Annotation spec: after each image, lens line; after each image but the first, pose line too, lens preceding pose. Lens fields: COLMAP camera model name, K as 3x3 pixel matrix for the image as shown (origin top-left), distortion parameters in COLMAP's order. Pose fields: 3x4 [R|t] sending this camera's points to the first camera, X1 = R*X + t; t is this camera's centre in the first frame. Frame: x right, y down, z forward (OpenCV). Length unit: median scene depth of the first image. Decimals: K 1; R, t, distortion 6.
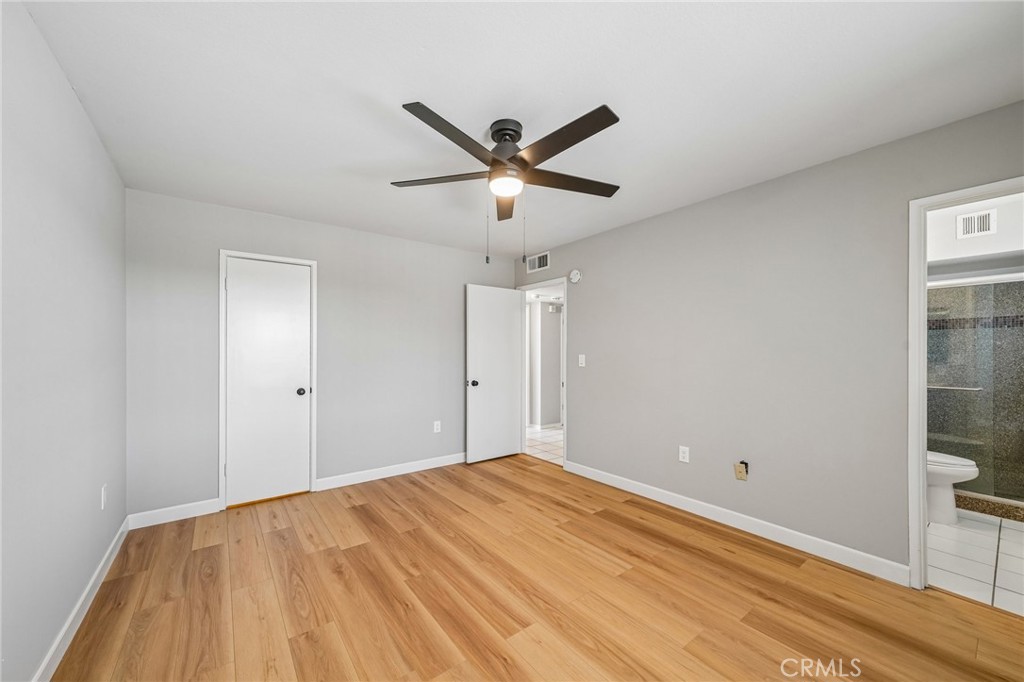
lens RADIAL K [[394.4, 0, 499.2], [0, 394.4, 355.2], [0, 0, 1]] dist [-0.010017, 0.000707]
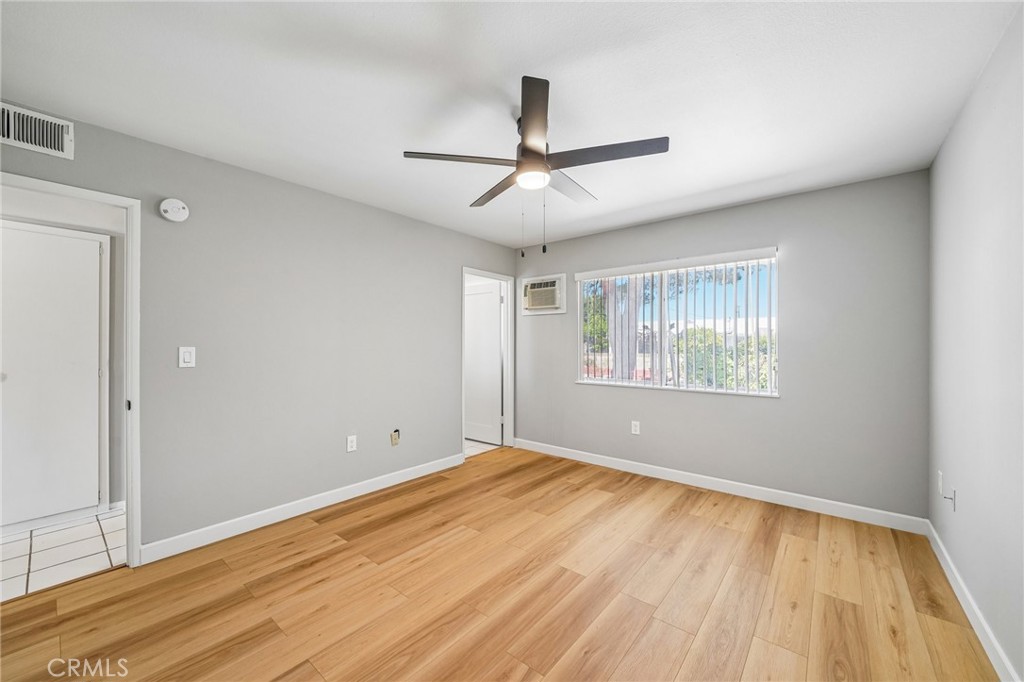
lens RADIAL K [[394.4, 0, 514.7], [0, 394.4, 349.4], [0, 0, 1]] dist [-0.010017, 0.000707]
pose [[-0.267317, -0.016384, 0.963469, -0.694472], [0.006018, 0.999808, 0.018672, -0.008894], [-0.963590, 0.010790, -0.267167, 0.967585]]
